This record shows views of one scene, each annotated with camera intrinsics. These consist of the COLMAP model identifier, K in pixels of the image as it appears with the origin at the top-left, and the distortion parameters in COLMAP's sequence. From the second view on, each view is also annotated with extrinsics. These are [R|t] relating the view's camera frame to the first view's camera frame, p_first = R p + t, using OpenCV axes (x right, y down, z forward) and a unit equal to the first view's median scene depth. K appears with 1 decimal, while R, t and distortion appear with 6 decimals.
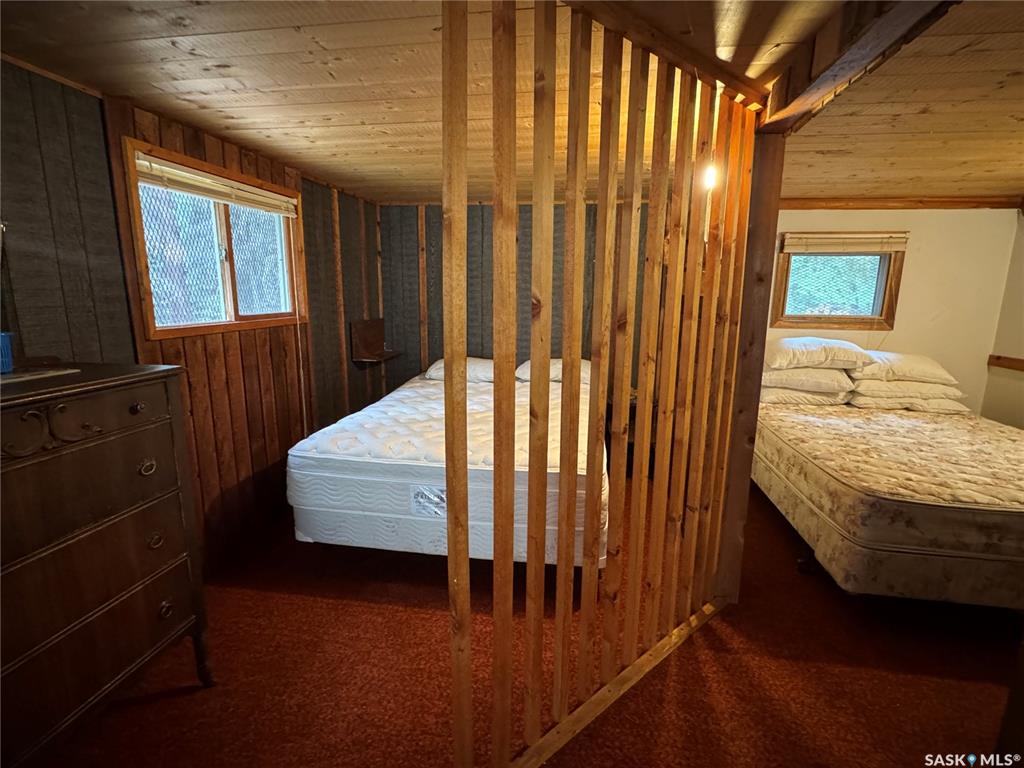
lens RADIAL K [[490.5, 0, 508.7], [0, 490.5, 382.3], [0, 0, 1]] dist [-0.004154, -0.000011]
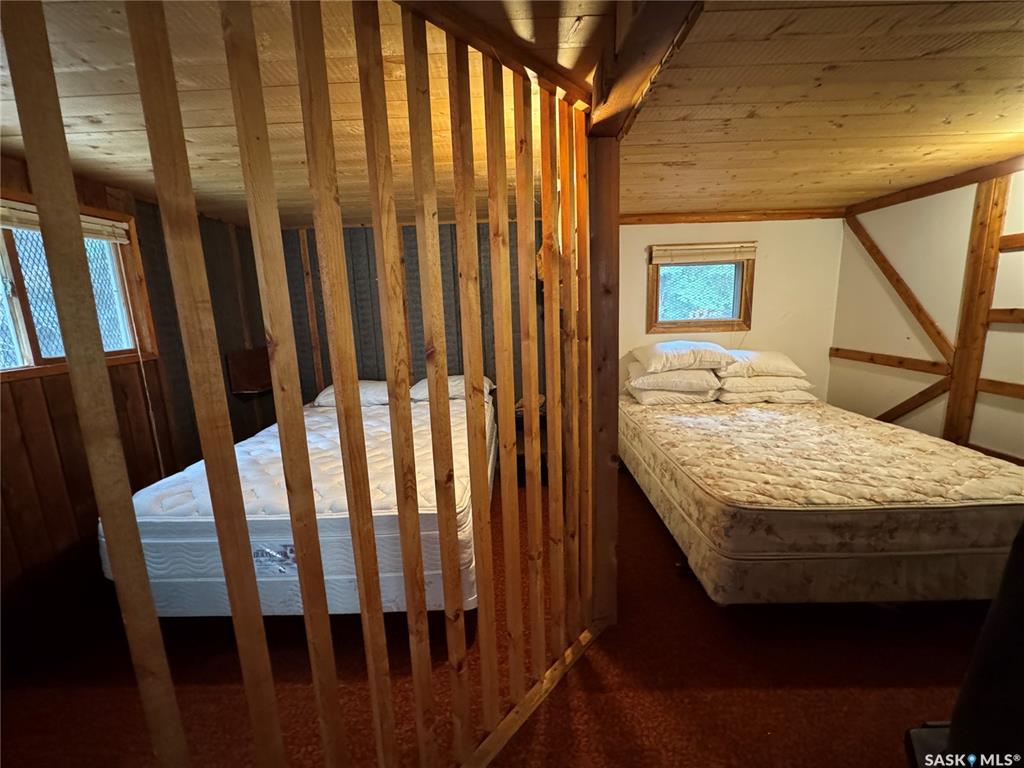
lens RADIAL K [[429.5, 0, 511.0], [0, 429.5, 383.2], [0, 0, 1]] dist [-0.003707, -0.000066]
pose [[0.988718, -0.070842, 0.131977, 0.170145], [0.071798, 0.997416, -0.002492, -0.036239], [-0.131459, 0.011940, 0.991250, 0.166096]]
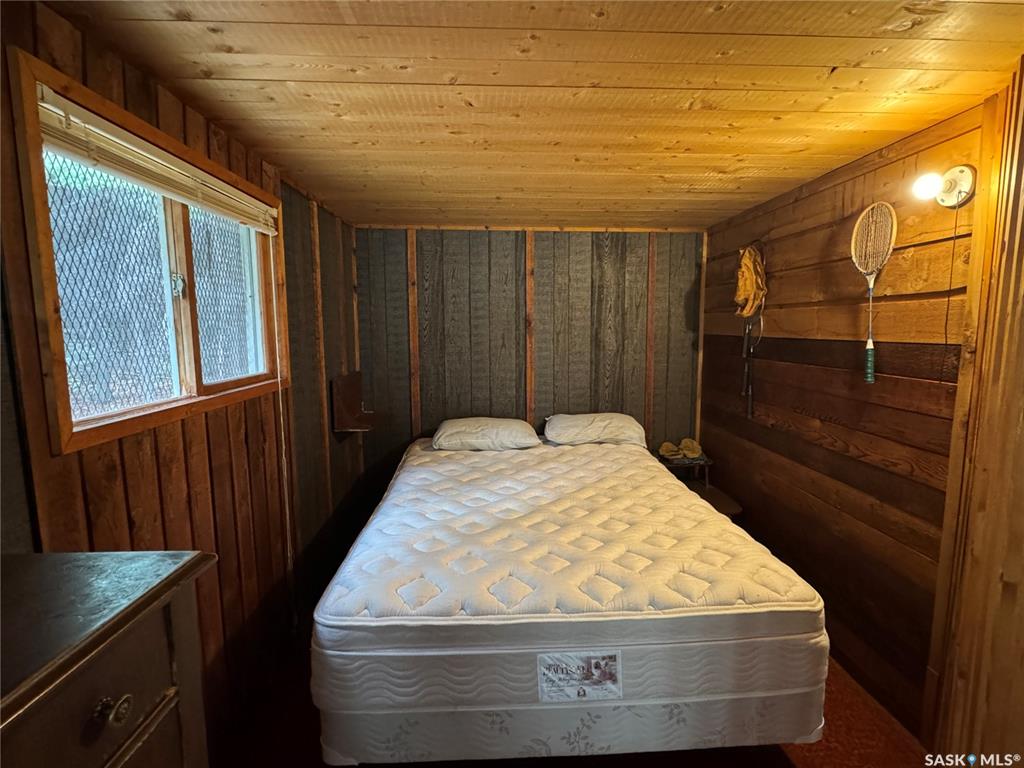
lens RADIAL K [[490.5, 0, 508.7], [0, 490.5, 382.3], [0, 0, 1]] dist [-0.004154, -0.000011]
pose [[0.979770, -0.037019, 0.196673, -0.319802], [0.051099, 0.996443, -0.067002, -0.086610], [-0.193493, 0.075696, 0.978177, 0.351981]]
